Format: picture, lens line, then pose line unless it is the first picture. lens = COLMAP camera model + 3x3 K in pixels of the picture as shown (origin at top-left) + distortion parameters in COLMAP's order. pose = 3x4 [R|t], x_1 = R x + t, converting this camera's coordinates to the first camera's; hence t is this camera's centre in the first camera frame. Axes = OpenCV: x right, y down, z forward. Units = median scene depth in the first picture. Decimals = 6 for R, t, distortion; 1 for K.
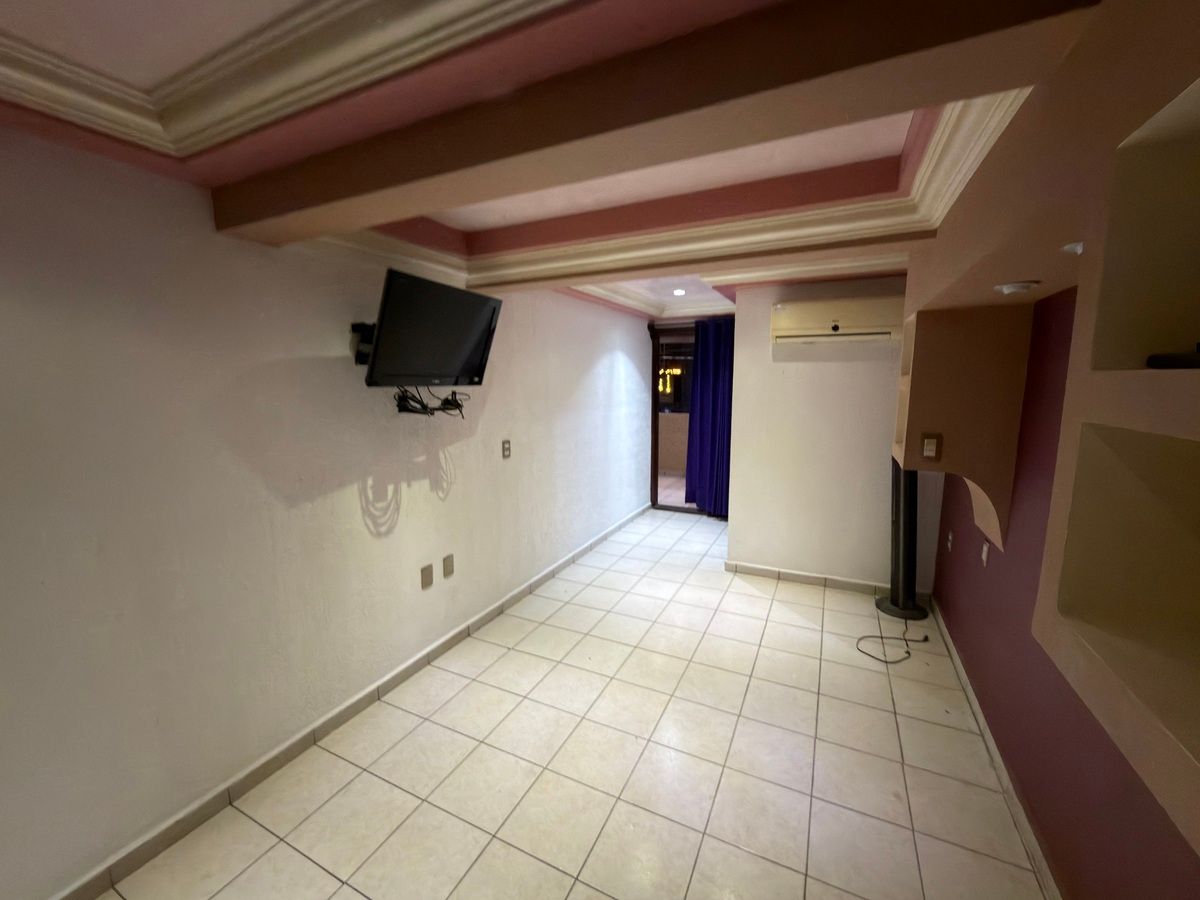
lens RADIAL K [[479.5, 0, 600.9], [0, 479.5, 450.2], [0, 0, 1]] dist [0.000176, -0.001078]
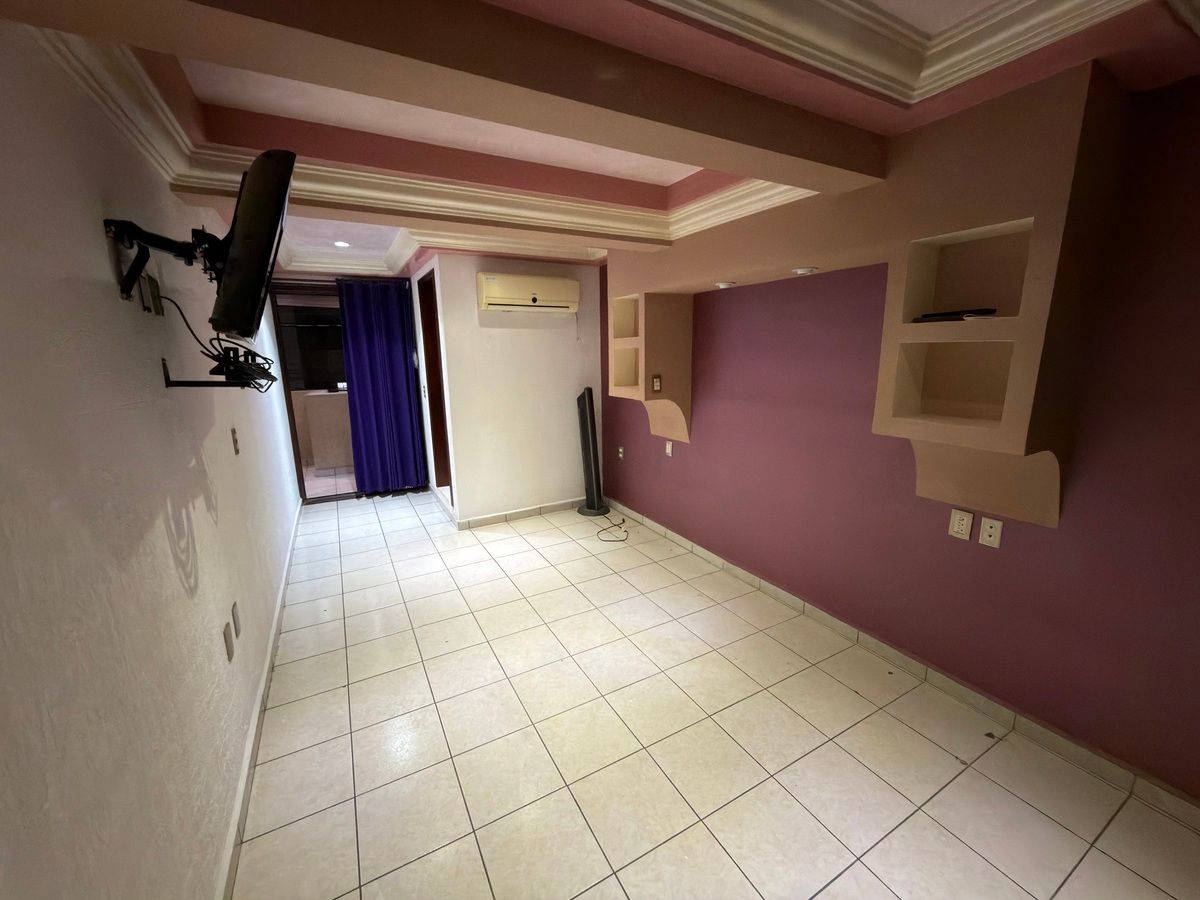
lens RADIAL K [[479.5, 0, 604.2], [0, 479.5, 449.7], [0, 0, 1]] dist [0.000176, -0.001078]
pose [[0.566497, -0.171427, 0.806036, -0.456806], [0.131779, 0.984381, 0.116741, -0.000380], [-0.813459, 0.040085, 0.580240, 0.168471]]
